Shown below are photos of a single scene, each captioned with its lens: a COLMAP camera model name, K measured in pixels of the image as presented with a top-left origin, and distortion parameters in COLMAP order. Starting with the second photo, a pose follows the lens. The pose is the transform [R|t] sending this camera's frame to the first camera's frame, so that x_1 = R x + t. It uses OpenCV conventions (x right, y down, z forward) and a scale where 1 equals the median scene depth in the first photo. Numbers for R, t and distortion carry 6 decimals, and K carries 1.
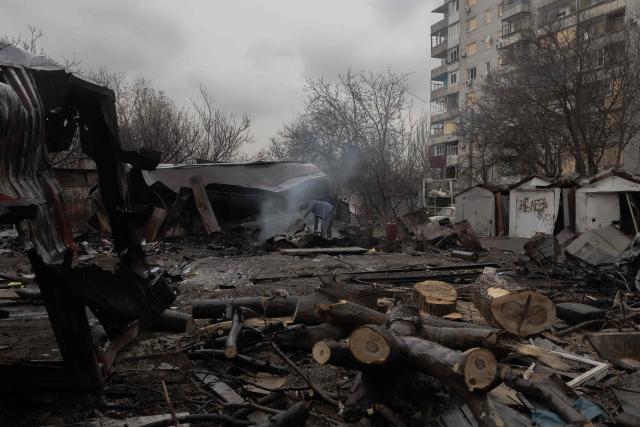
lens RADIAL K [[717.5, 0, 318.4], [0, 717.5, 213.4], [0, 0, 1]] dist [-0.042364, 0.000000]
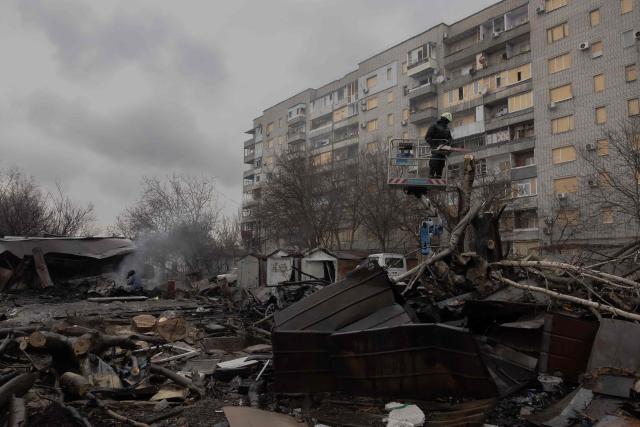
lens RADIAL K [[499.2, 0, 322.2], [0, 499.2, 206.5], [0, 0, 1]] dist [-0.023437, 0.021296]
pose [[0.950519, 0.043130, 0.307658, 0.046791], [-0.003506, 0.991742, -0.128198, -0.005227], [-0.310647, 0.120776, 0.942821, -0.098253]]
